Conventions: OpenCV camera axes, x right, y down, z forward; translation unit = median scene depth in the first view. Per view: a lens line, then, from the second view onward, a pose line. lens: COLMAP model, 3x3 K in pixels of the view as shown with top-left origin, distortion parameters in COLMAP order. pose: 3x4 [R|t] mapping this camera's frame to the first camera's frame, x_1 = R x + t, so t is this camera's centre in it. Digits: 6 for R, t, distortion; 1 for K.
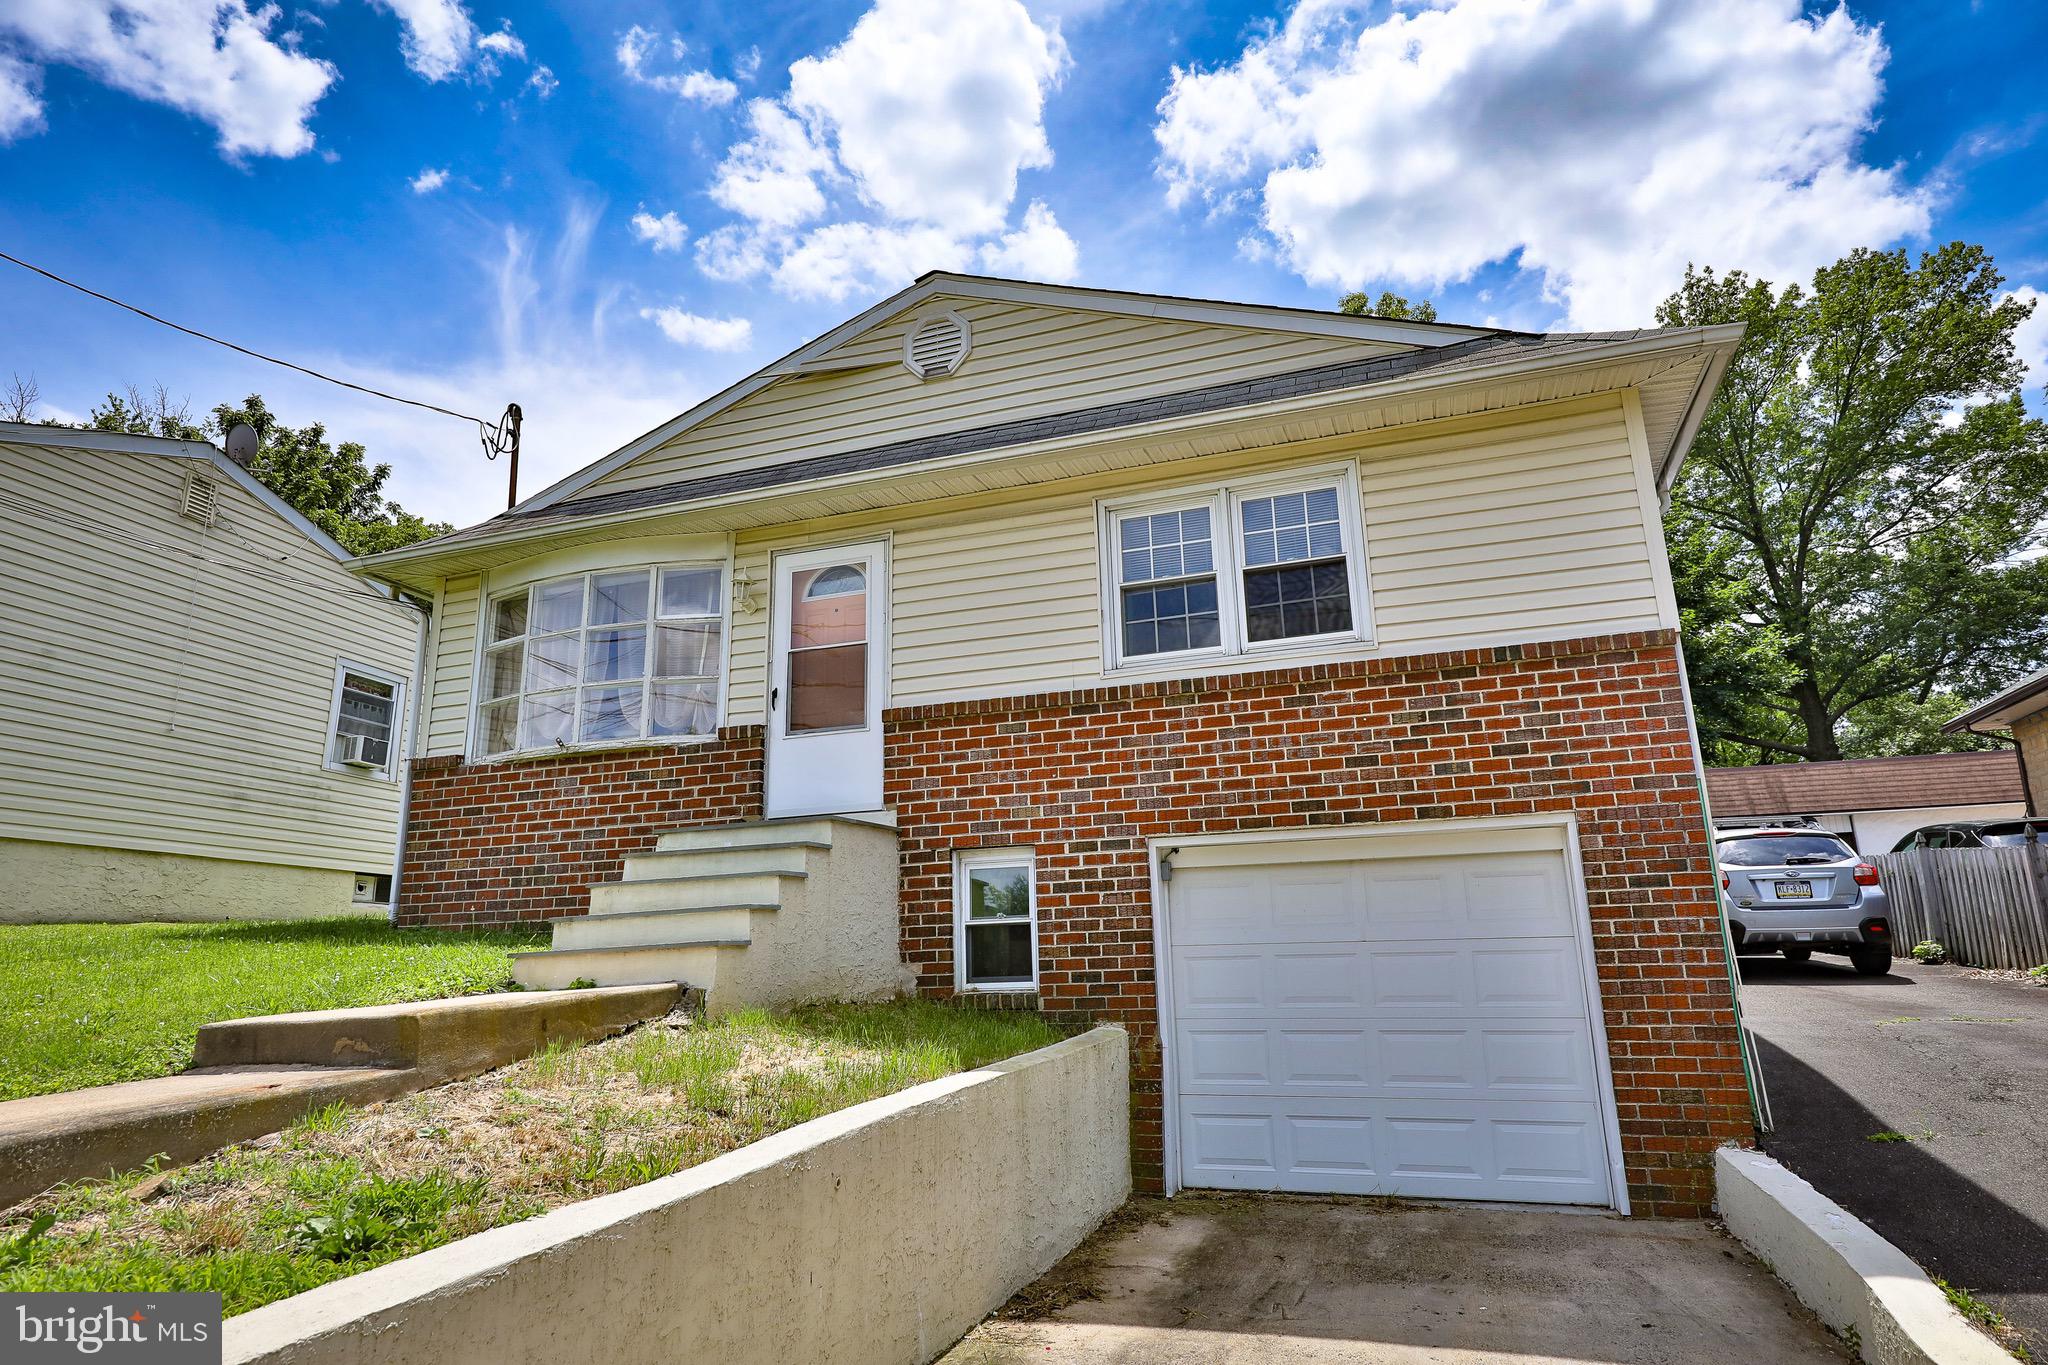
lens RADIAL K [[1170.5, 0, 1031.0], [0, 1170.5, 682.4], [0, 0, 1]] dist [0.021431, -0.007804]
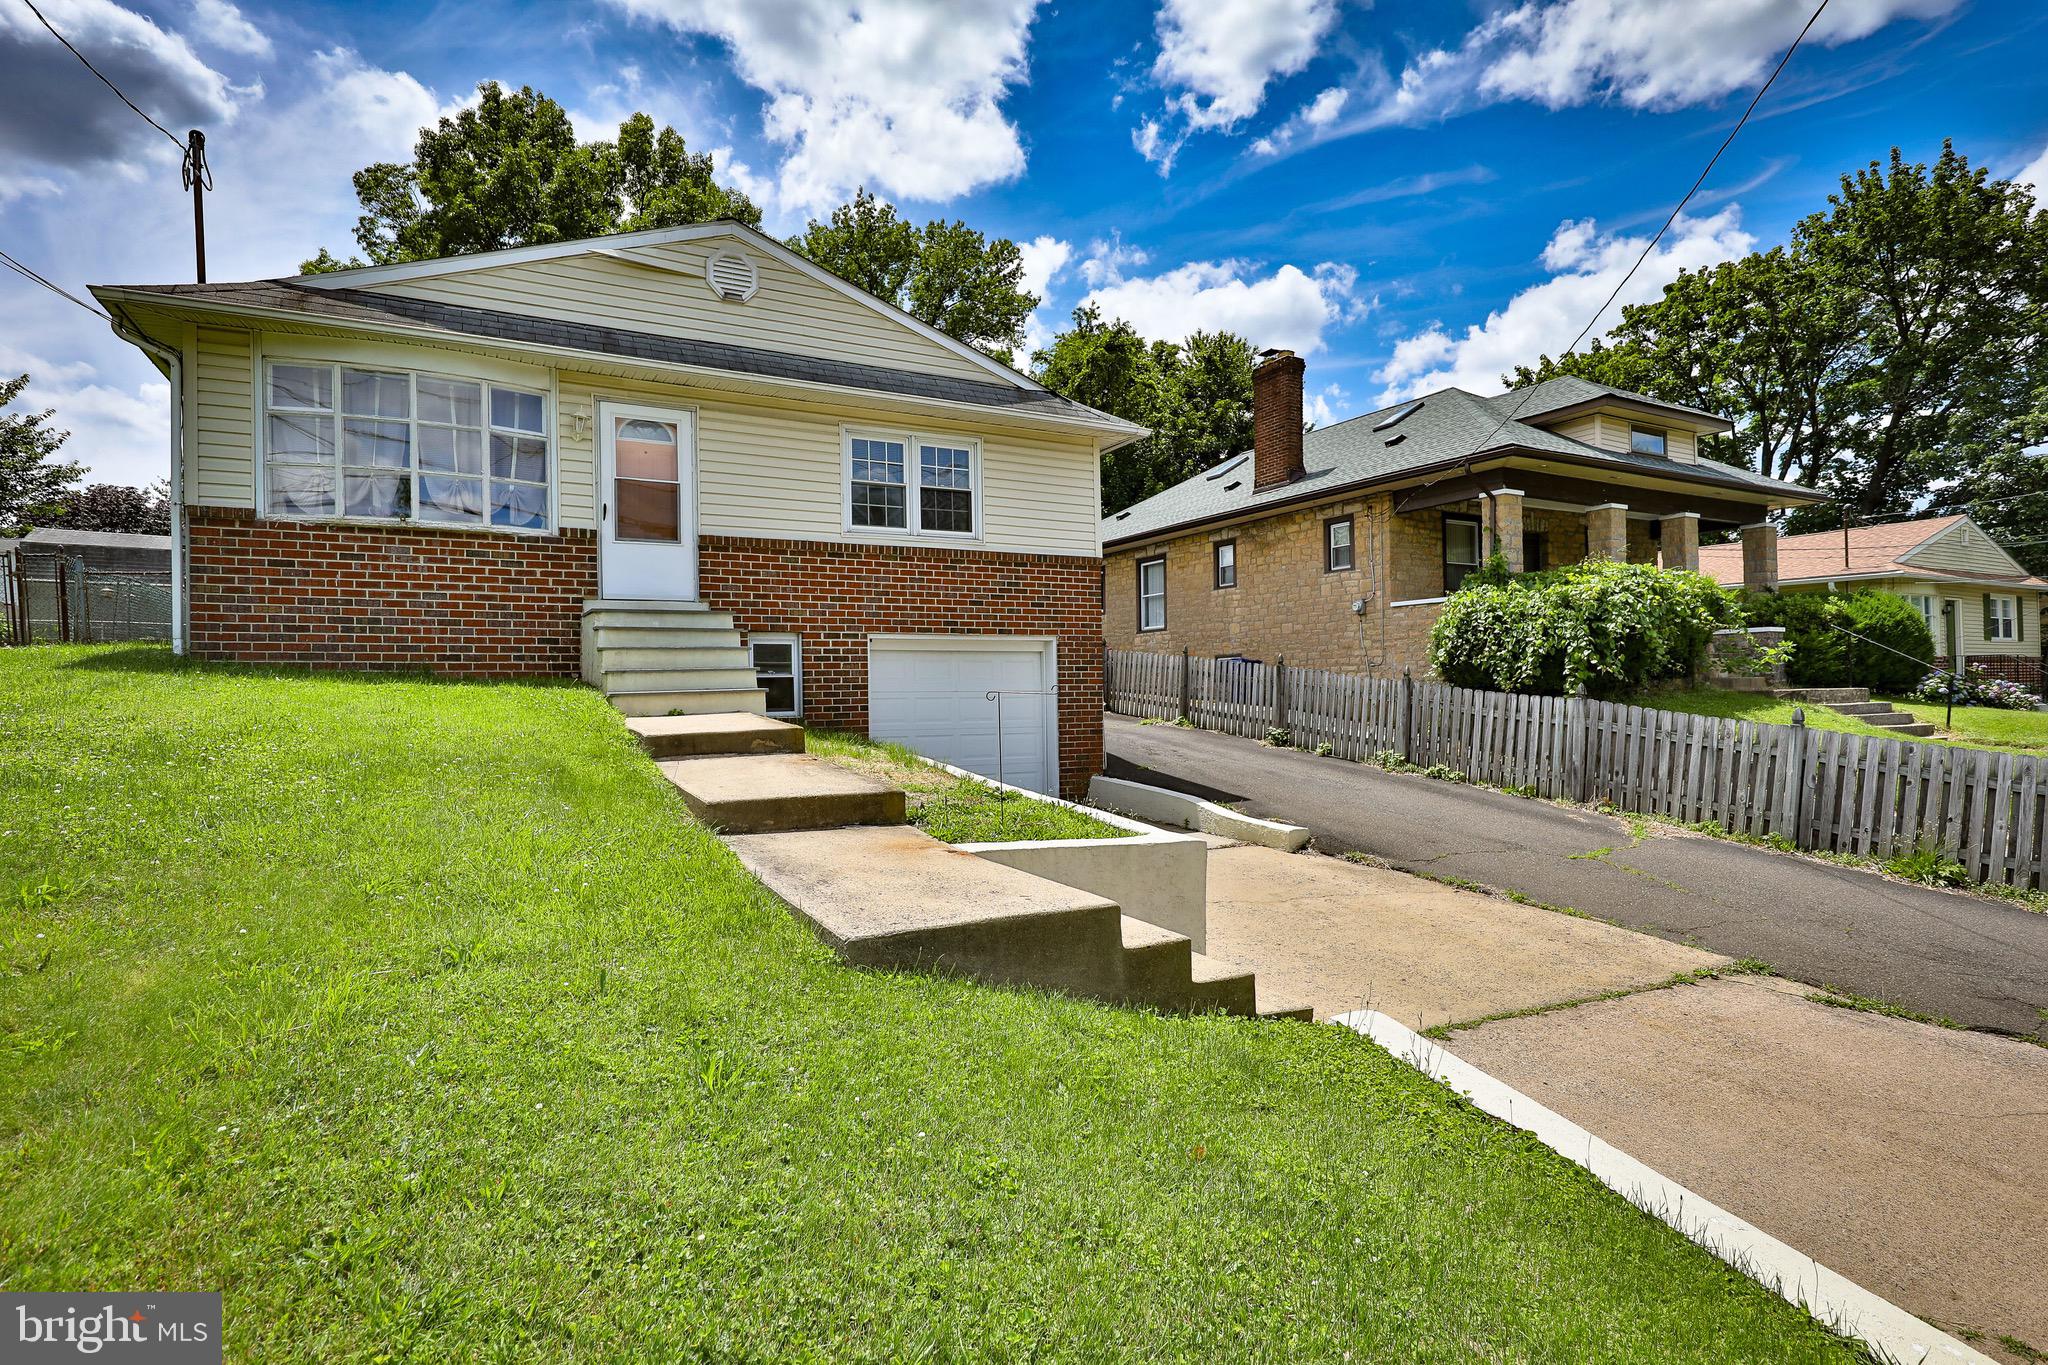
lens RADIAL K [[1034.1, 0, 1031.2], [0, 1034.1, 680.7], [0, 0, 1]] dist [0.018443, -0.006213]
pose [[0.682210, 0.021918, 0.730827, -0.829563], [-0.182550, 0.973001, 0.141226, -0.061227], [-0.708000, -0.229759, 0.667792, -0.229806]]
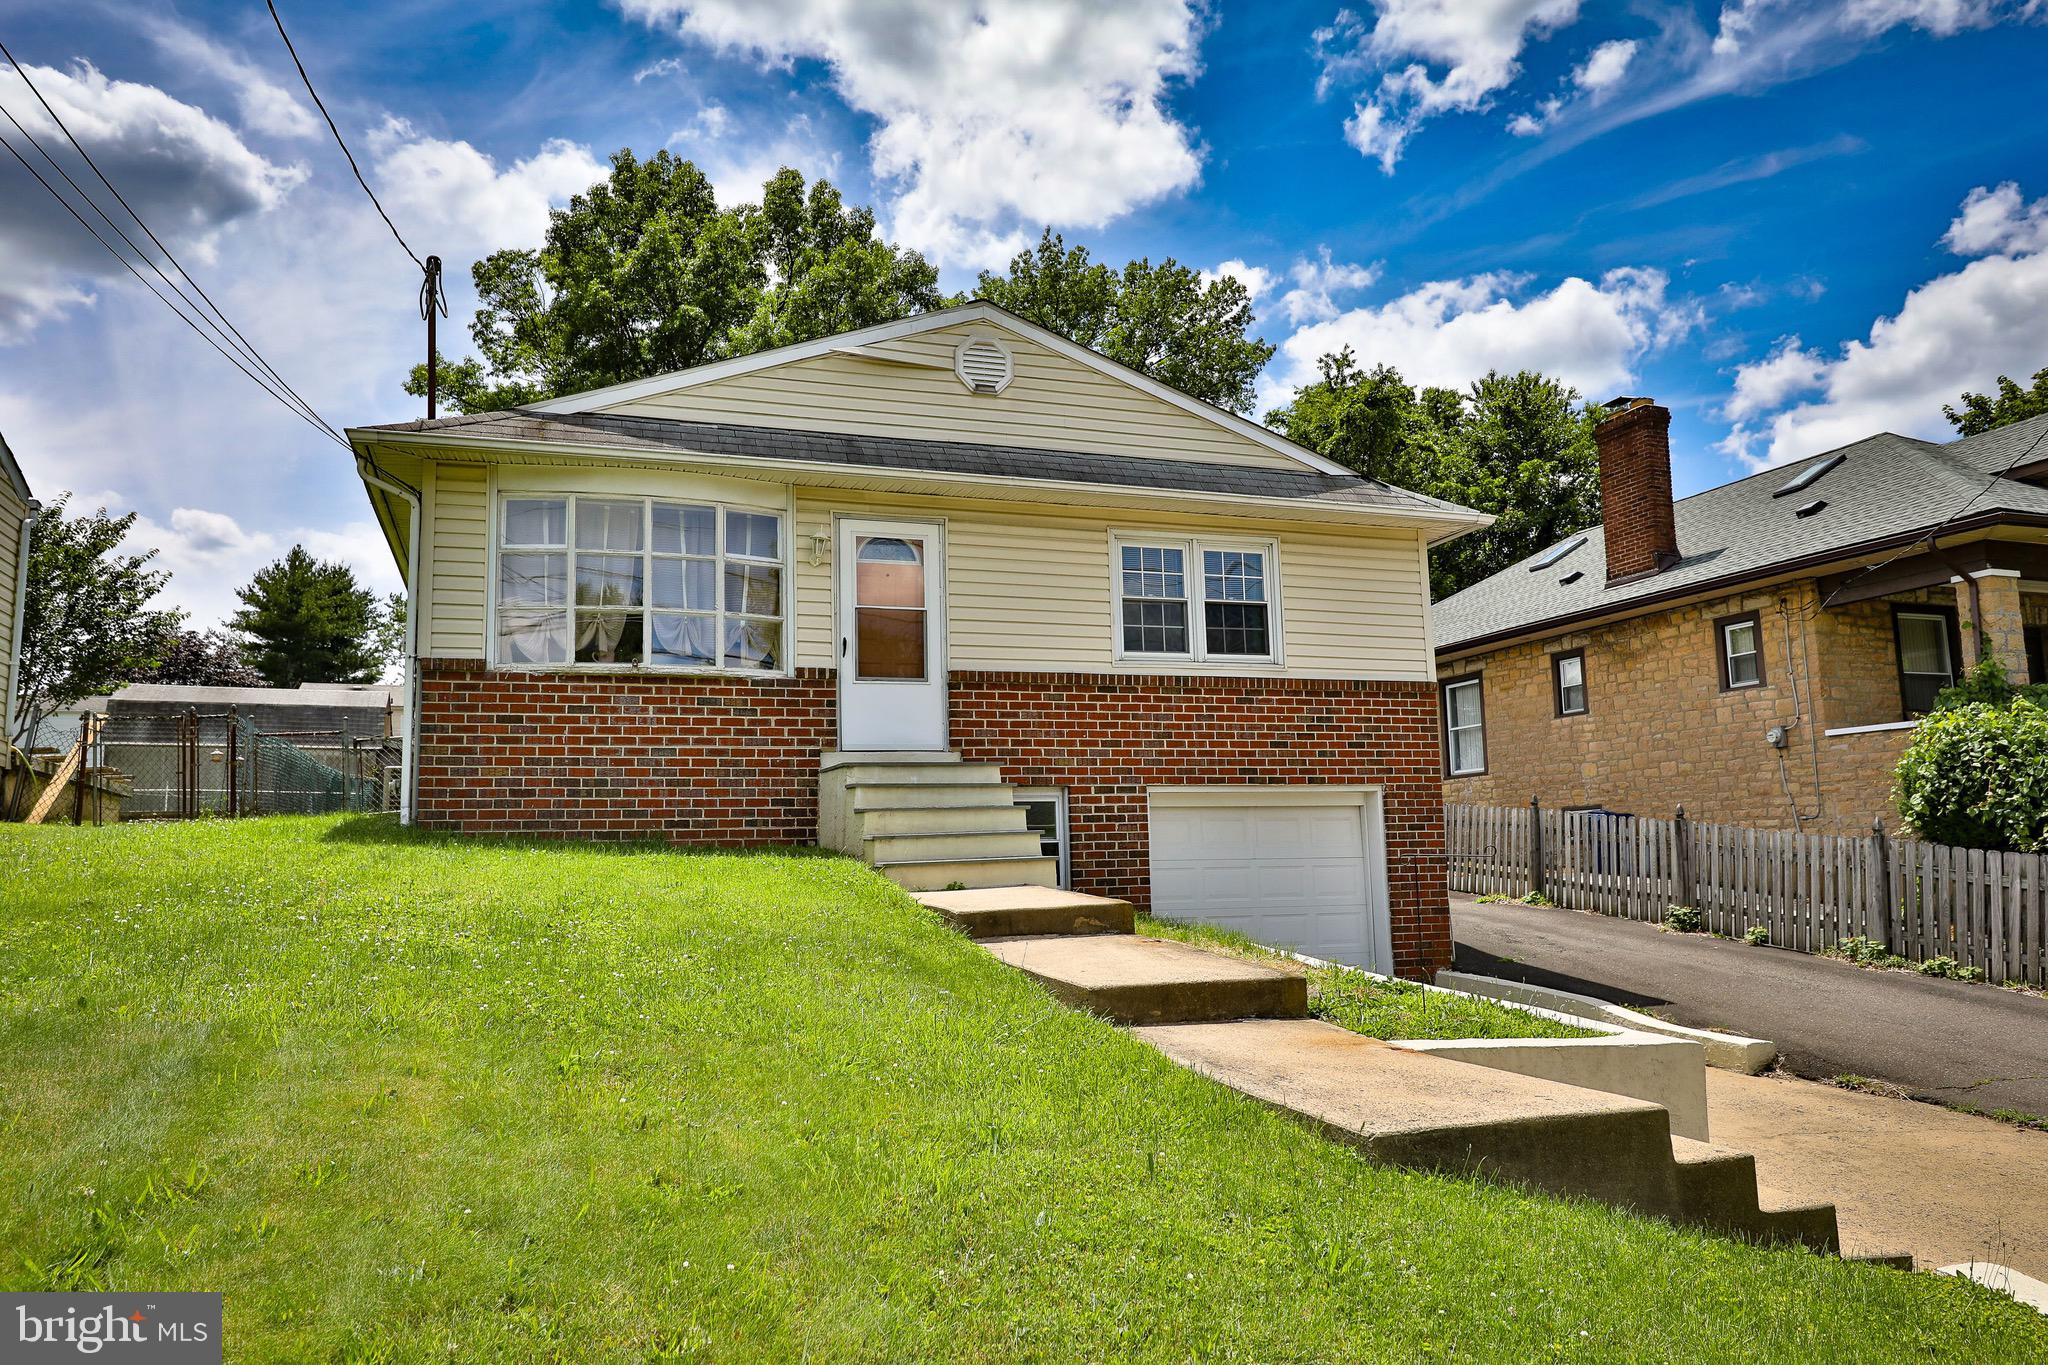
lens RADIAL K [[1397.2, 0, 1029.2], [0, 1397.2, 682.4], [0, 0, 1]] dist [0.017264, 0.001439]
pose [[0.787787, 0.085902, 0.609928, -0.993798], [-0.147092, 0.987814, 0.050862, -0.052758], [-0.598127, -0.129784, 0.790823, -0.221368]]
